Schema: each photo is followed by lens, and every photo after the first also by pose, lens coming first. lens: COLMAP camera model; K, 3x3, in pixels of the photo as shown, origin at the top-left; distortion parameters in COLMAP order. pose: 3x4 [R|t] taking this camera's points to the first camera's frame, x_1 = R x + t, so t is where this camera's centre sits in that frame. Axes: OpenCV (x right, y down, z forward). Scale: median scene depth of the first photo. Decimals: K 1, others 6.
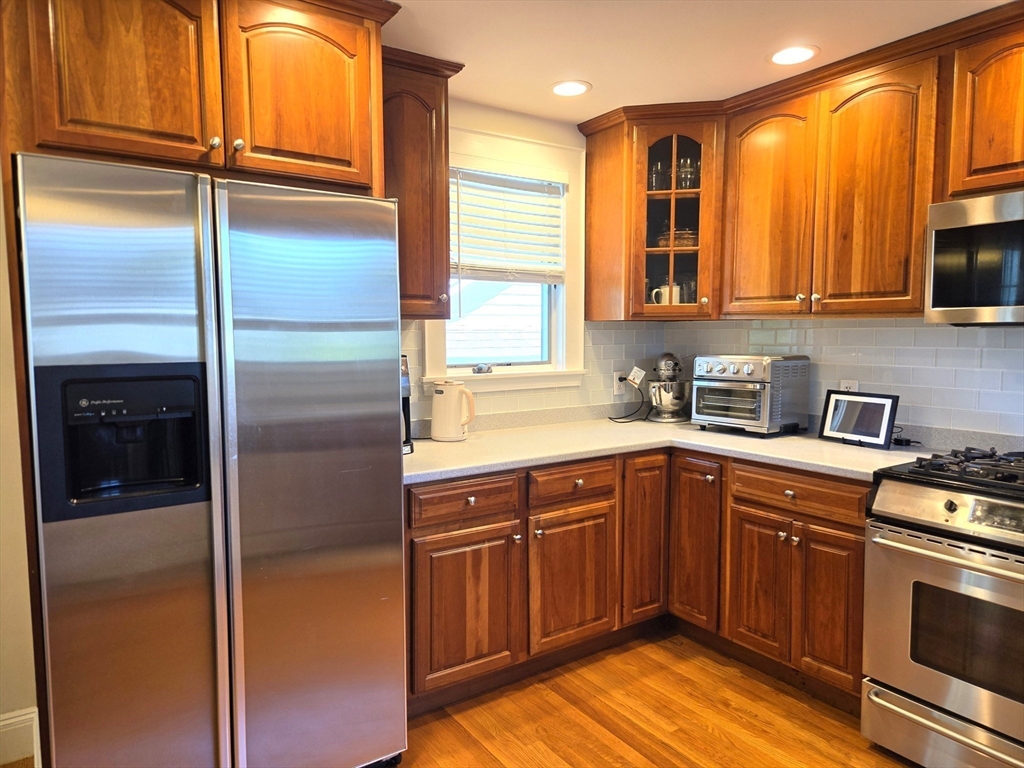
lens RADIAL K [[686.0, 0, 522.4], [0, 686.0, 389.5], [0, 0, 1]] dist [0.067471, -0.052788]
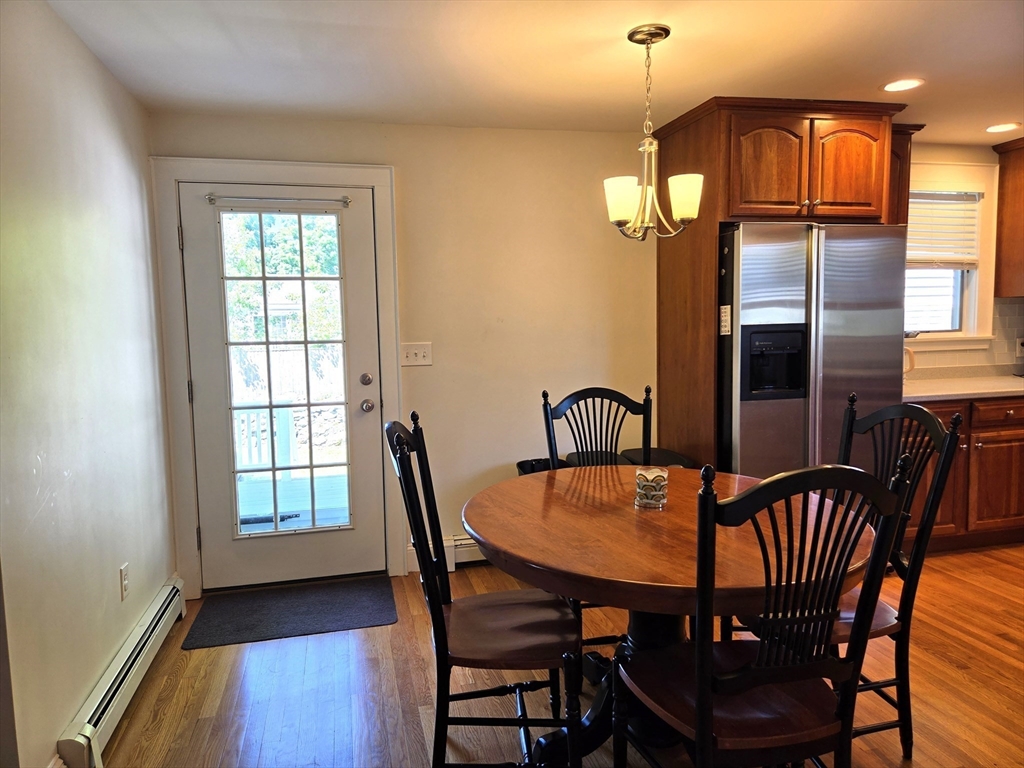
lens RADIAL K [[686.0, 0, 513.2], [0, 686.0, 383.1], [0, 0, 1]] dist [0.067471, -0.052788]
pose [[0.932002, 0.018853, -0.361962, -0.350598], [-0.016076, 0.999814, 0.010683, 0.077709], [0.362096, -0.004138, 0.932132, -0.699146]]
